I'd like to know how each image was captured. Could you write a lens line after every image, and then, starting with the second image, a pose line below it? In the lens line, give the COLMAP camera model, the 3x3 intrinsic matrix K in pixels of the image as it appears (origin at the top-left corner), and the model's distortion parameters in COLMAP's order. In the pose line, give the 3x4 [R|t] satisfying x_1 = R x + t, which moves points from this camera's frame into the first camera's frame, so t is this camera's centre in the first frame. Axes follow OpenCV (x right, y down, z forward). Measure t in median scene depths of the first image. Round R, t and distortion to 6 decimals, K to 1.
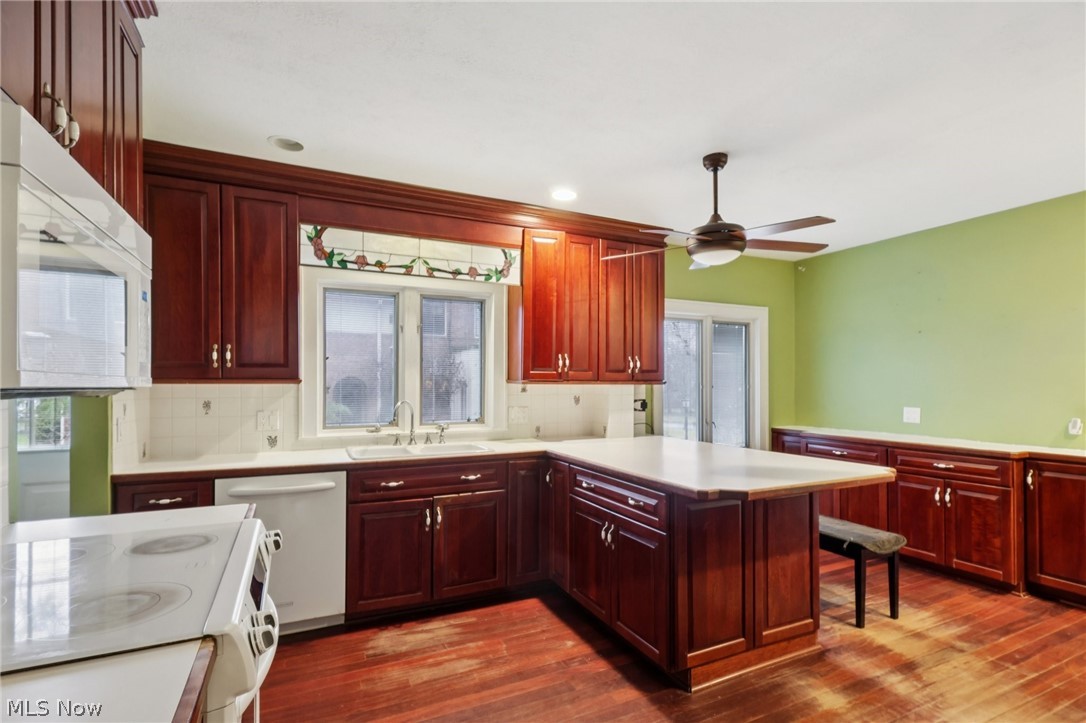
lens RADIAL K [[506.8, 0, 564.5], [0, 506.8, 383.2], [0, 0, 1]] dist [0.005968, 0.000176]
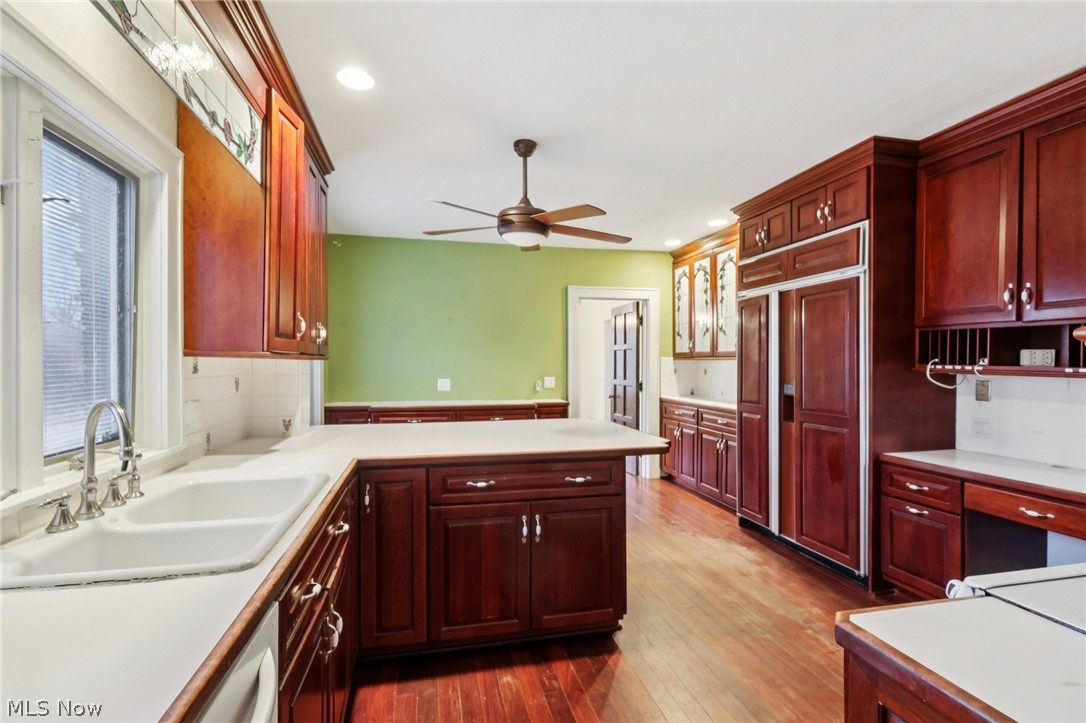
lens RADIAL K [[506.8, 0, 534.5], [0, 506.8, 362.8], [0, 0, 1]] dist [0.005968, 0.000176]
pose [[0.241140, -0.002099, 0.970488, -0.608976], [-0.000305, 0.999997, 0.002238, 0.006682], [-0.970490, -0.000836, 0.241139, 0.612470]]
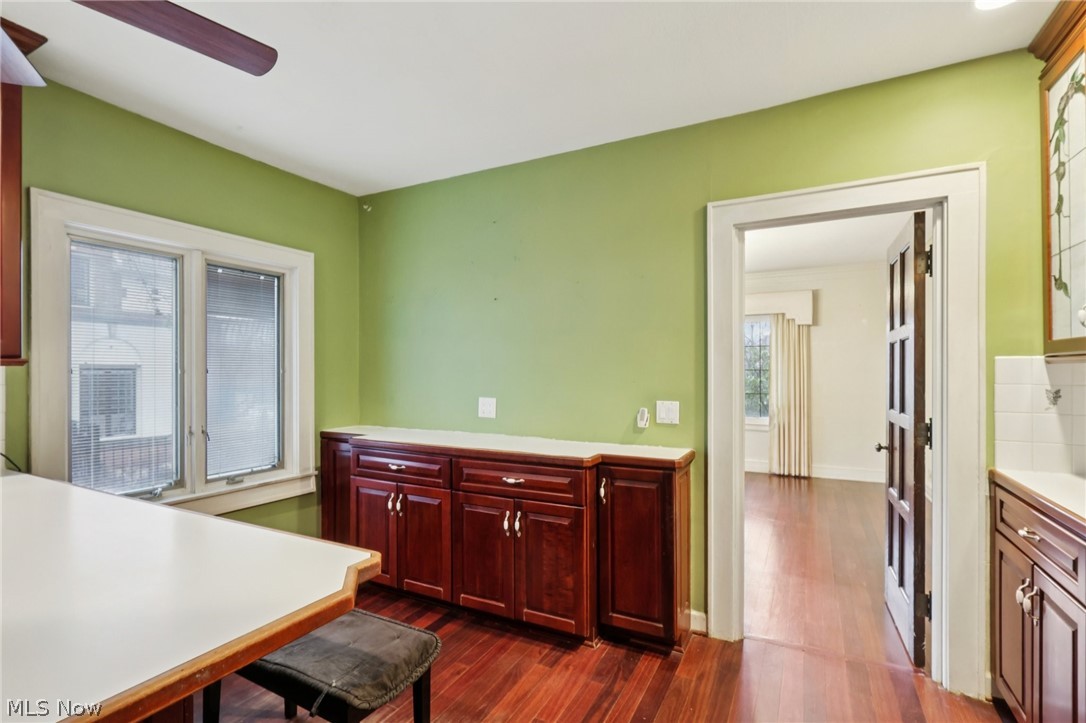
lens RADIAL K [[506.8, 0, 535.5], [0, 506.8, 369.3], [0, 0, 1]] dist [0.005968, 0.000176]
pose [[0.813724, 0.002602, 0.581245, 0.383435], [-0.000171, 0.999991, -0.004237, 0.010566], [-0.581251, 0.003348, 0.813718, 0.432203]]
